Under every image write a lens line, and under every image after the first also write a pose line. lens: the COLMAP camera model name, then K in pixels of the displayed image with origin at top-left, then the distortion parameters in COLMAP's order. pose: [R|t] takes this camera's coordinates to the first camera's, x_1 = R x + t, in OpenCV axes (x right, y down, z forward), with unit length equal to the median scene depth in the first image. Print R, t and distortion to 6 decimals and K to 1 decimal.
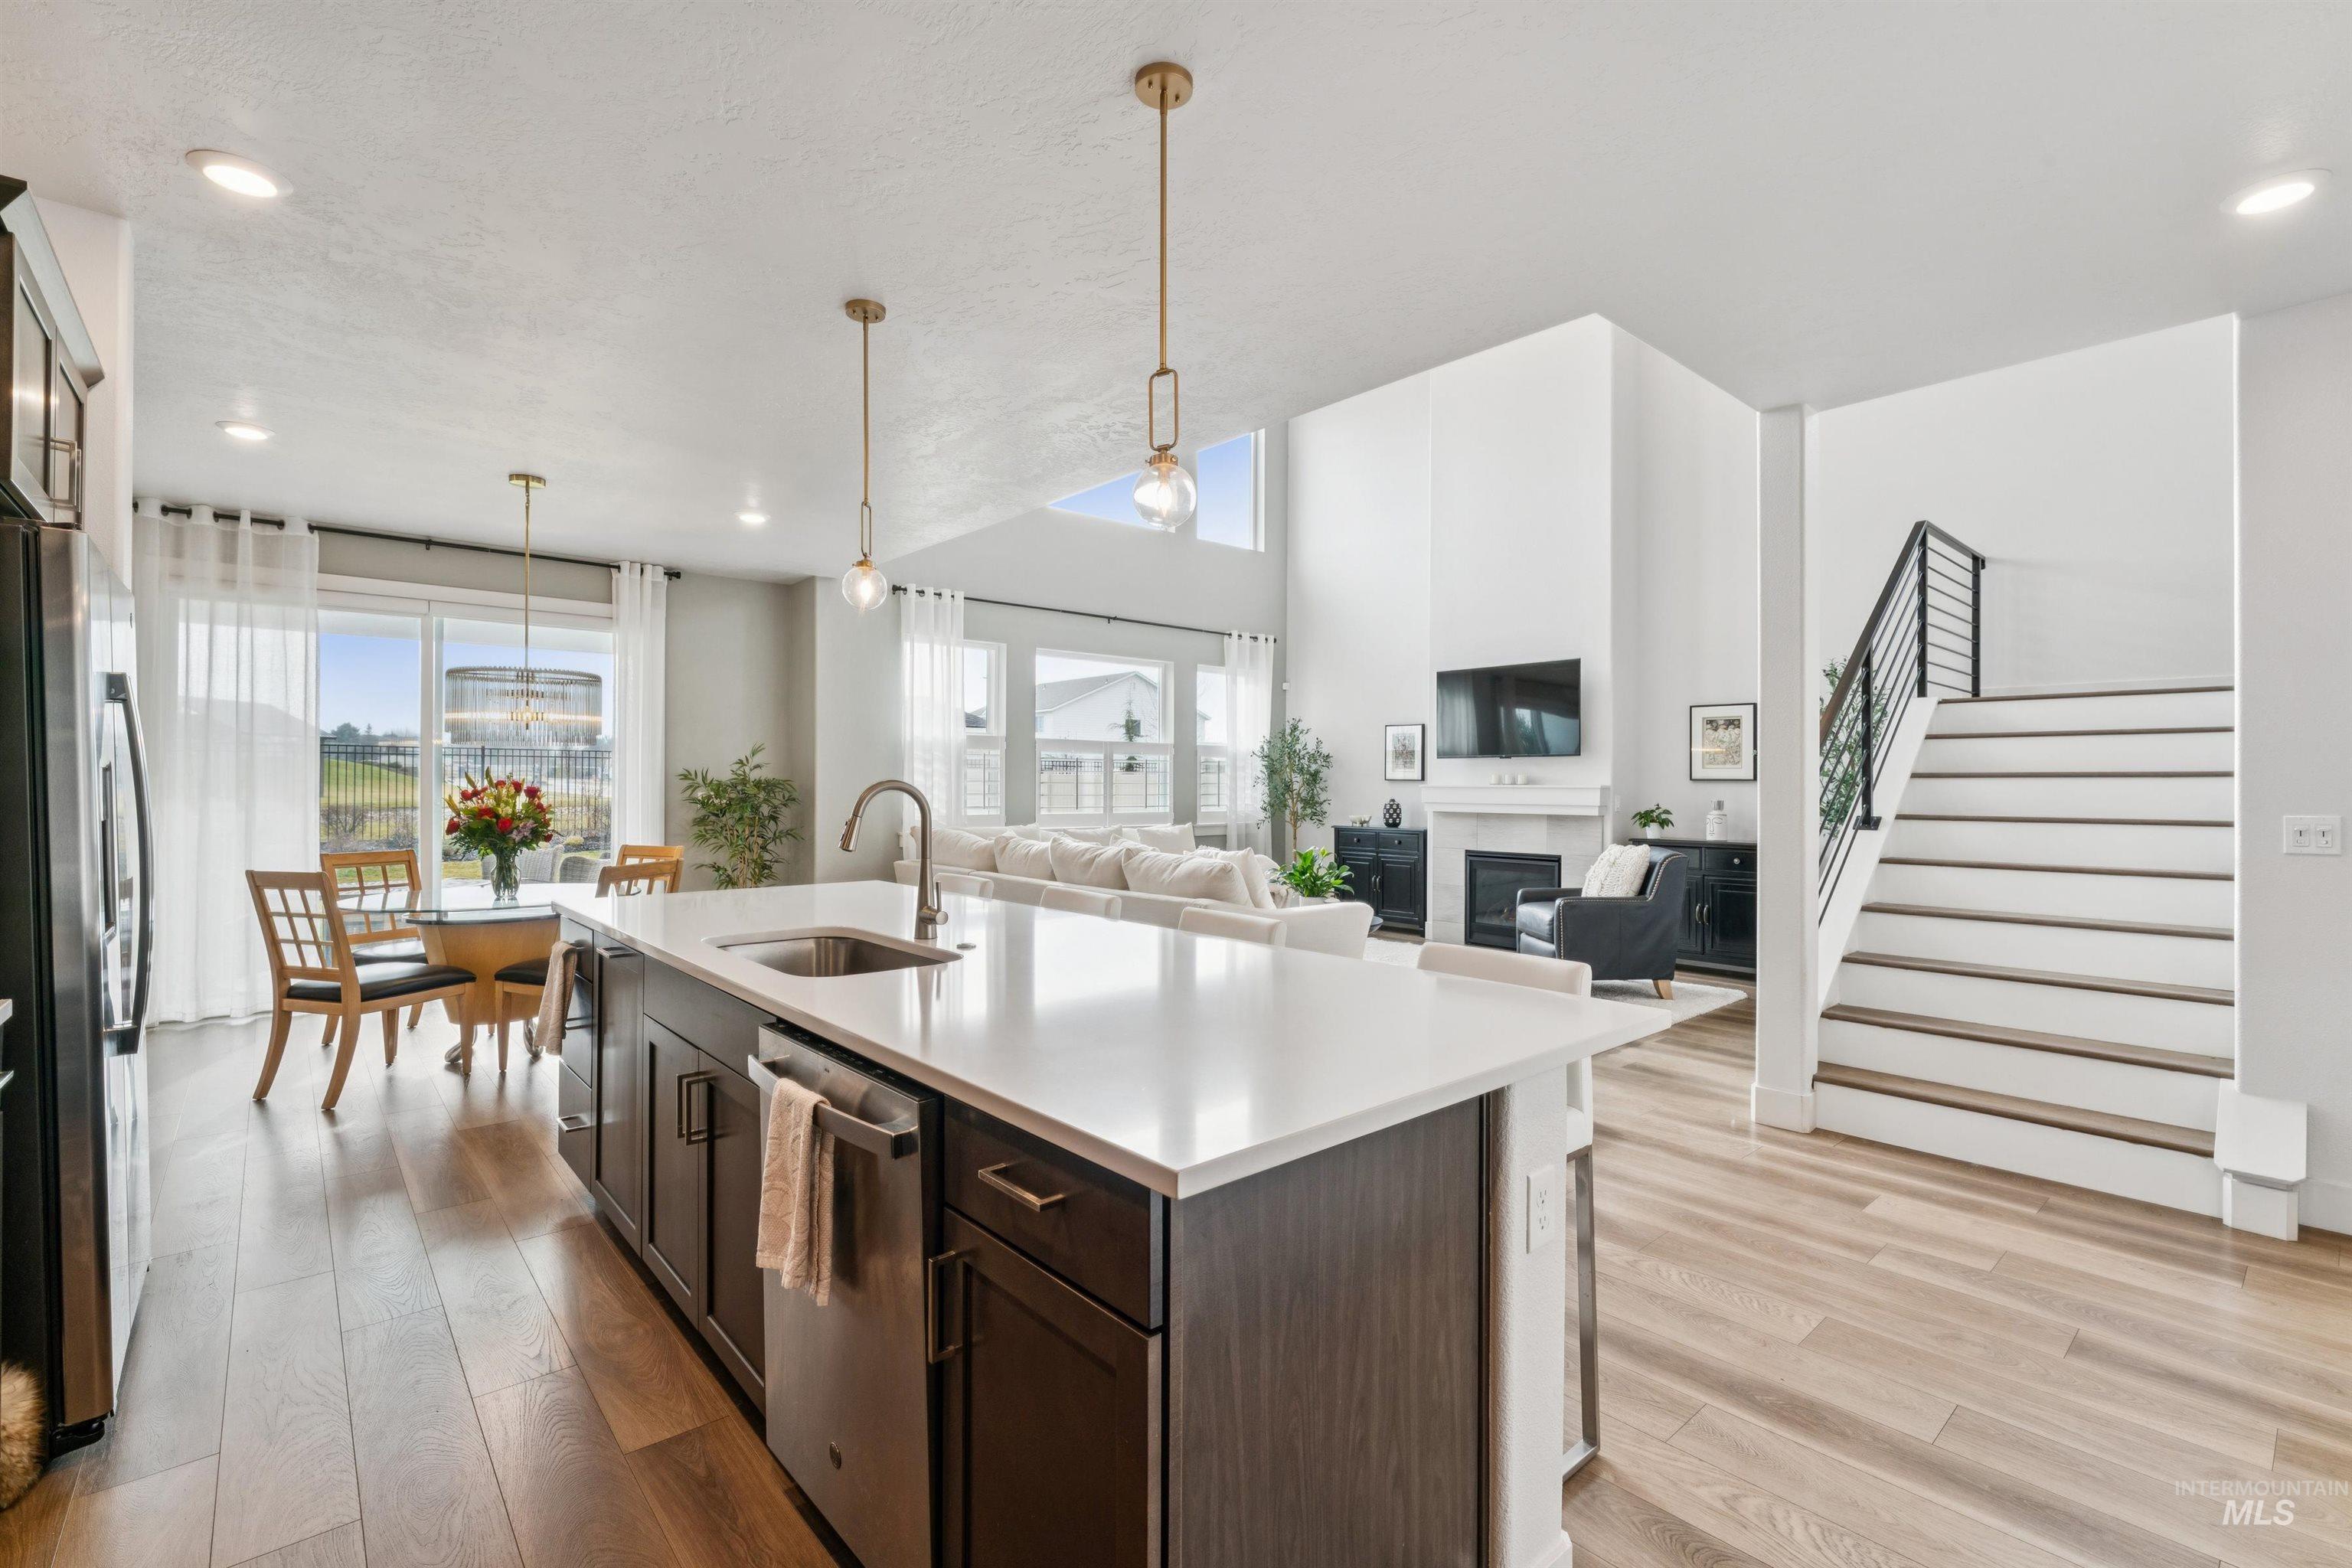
lens RADIAL K [[1033.0, 0, 1183.2], [0, 1033.0, 780.3], [0, 0, 1]] dist [-0.000121, -0.000339]
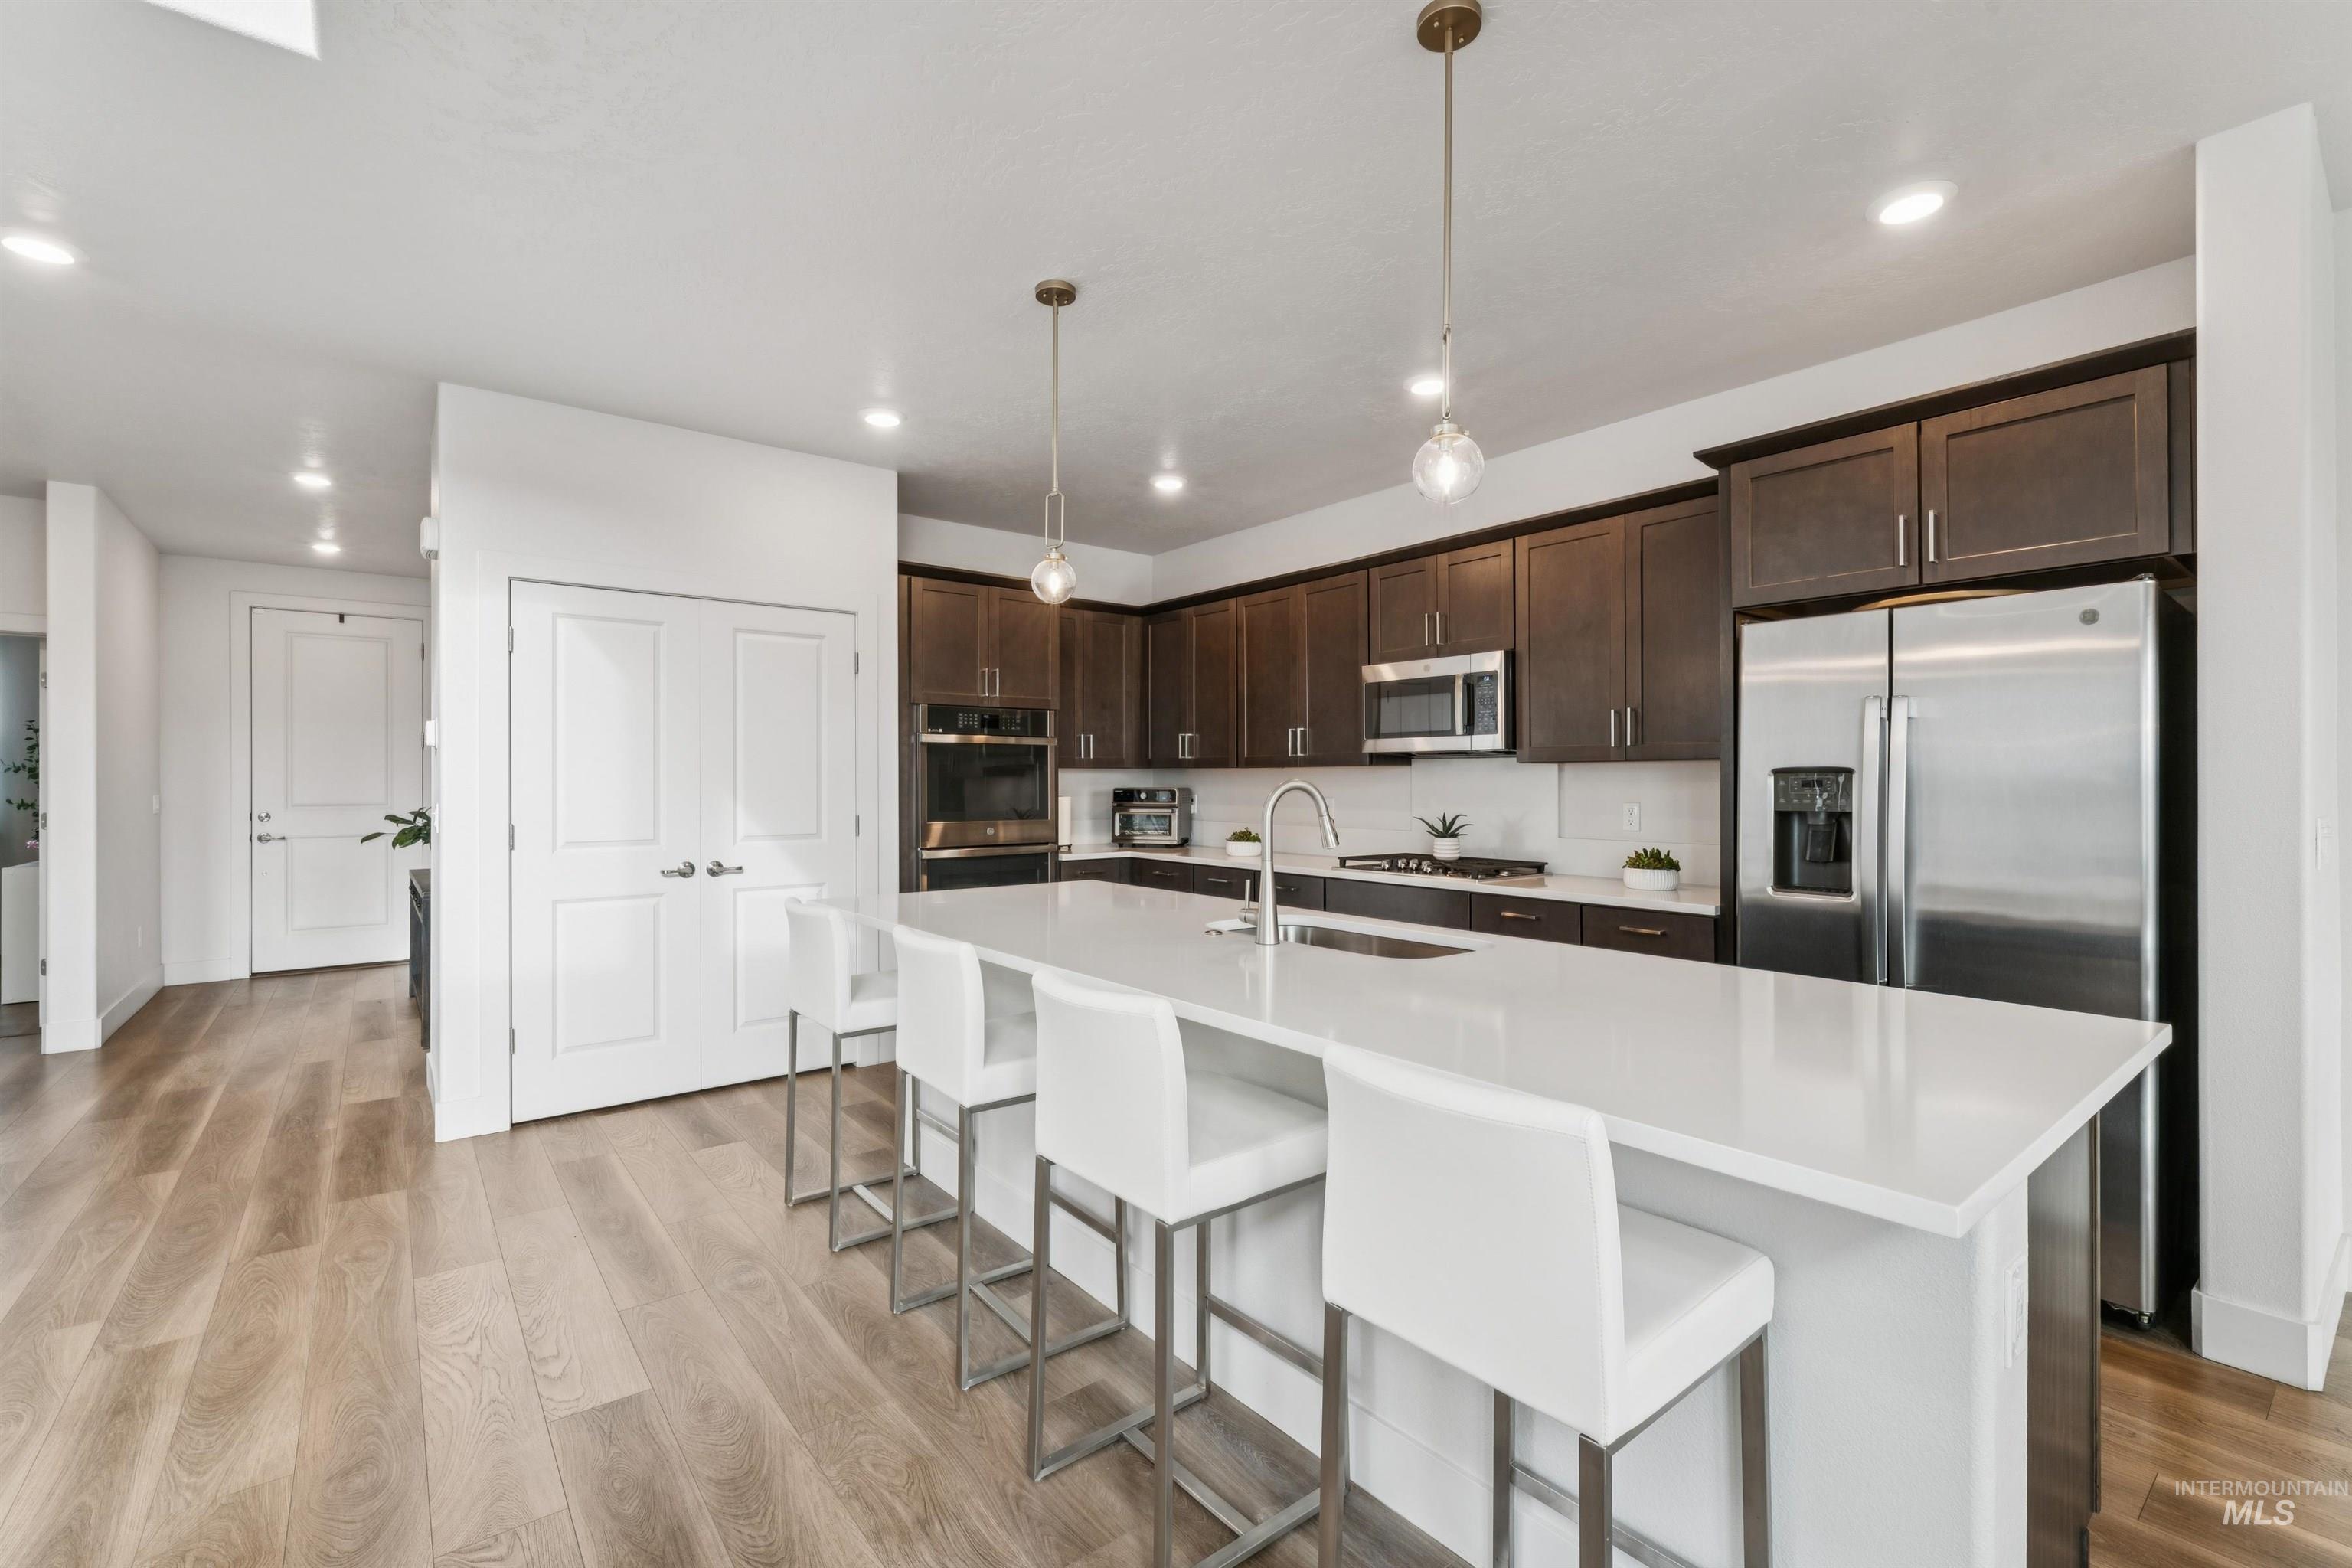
lens RADIAL K [[1017.3, 0, 1177.8], [0, 1017.3, 778.6], [0, 0, 1]] dist [-0.001215, 0.000277]
pose [[-0.998587, -0.002387, 0.053086, -0.076558], [-0.002671, 0.999982, -0.005287, 0.001862], [-0.053073, -0.005421, -0.998576, 0.699458]]
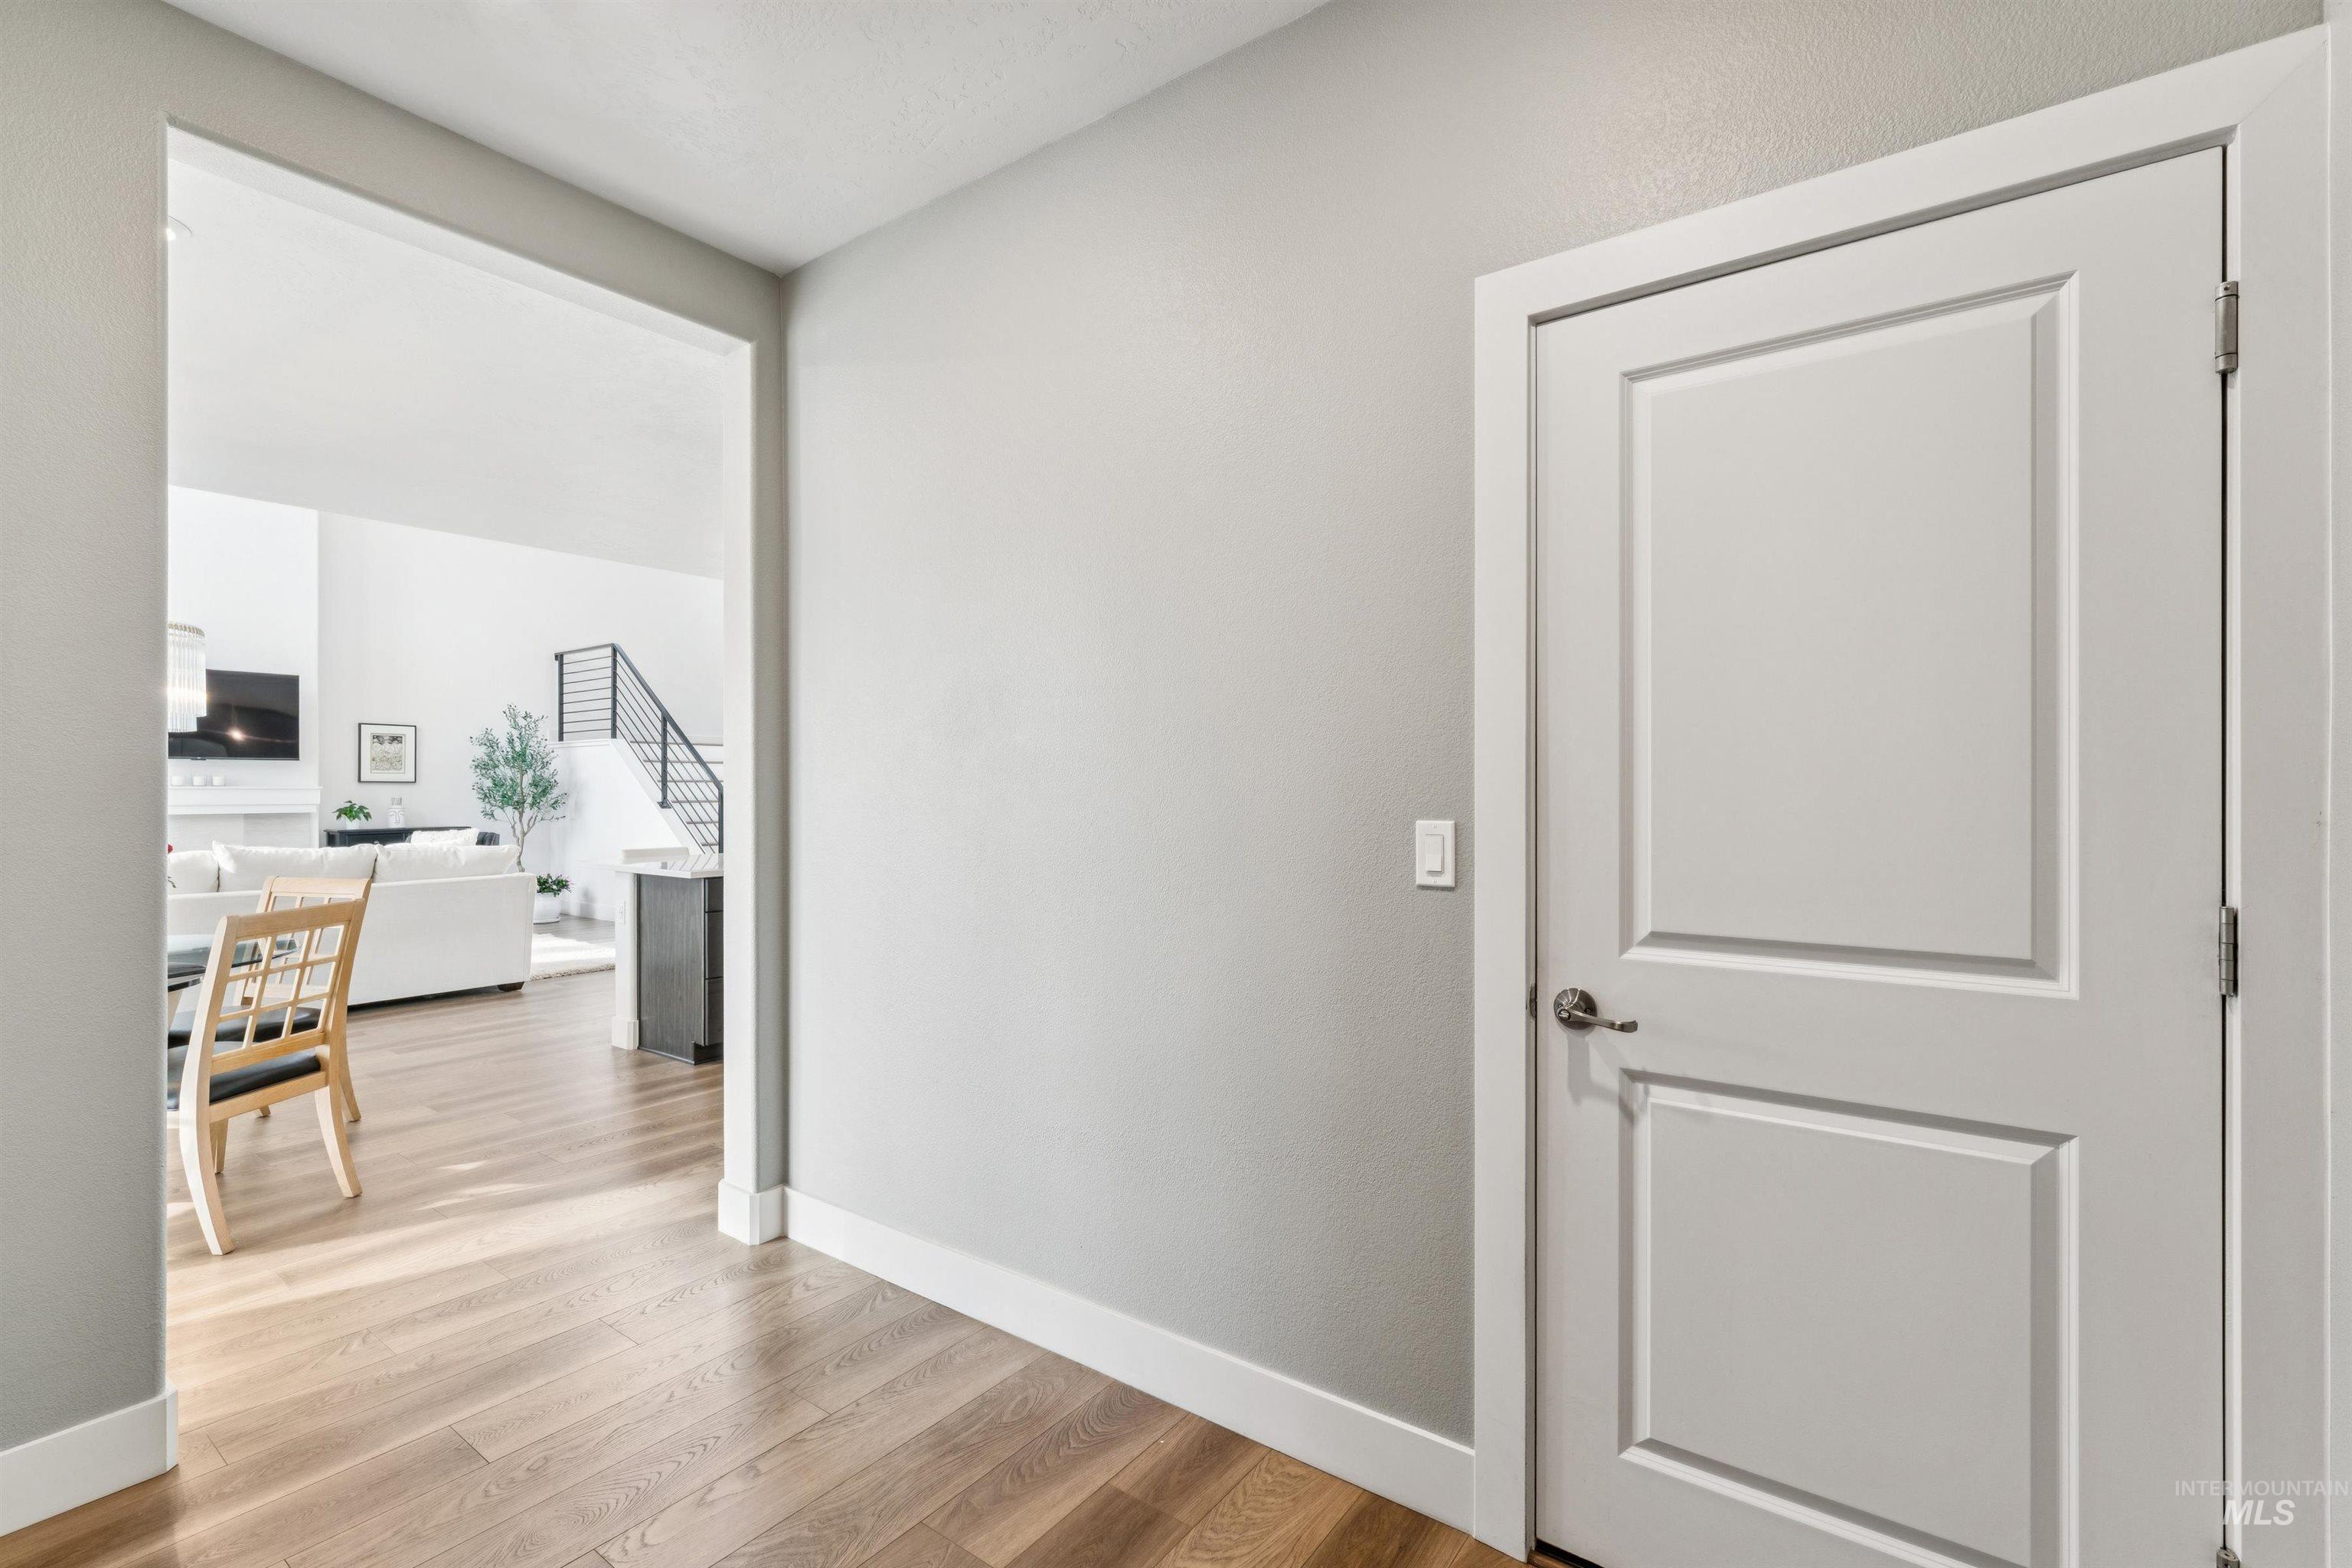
lens RADIAL K [[1032.5, 0, 1180.0], [0, 1032.5, 786.8], [0, 0, 1]] dist [-0.000310, 0.000000]
pose [[-0.221918, -0.006505, 0.975044, -0.982764], [-0.004139, 0.999975, 0.005729, -0.006105], [-0.975056, -0.002765, -0.221940, 0.313601]]
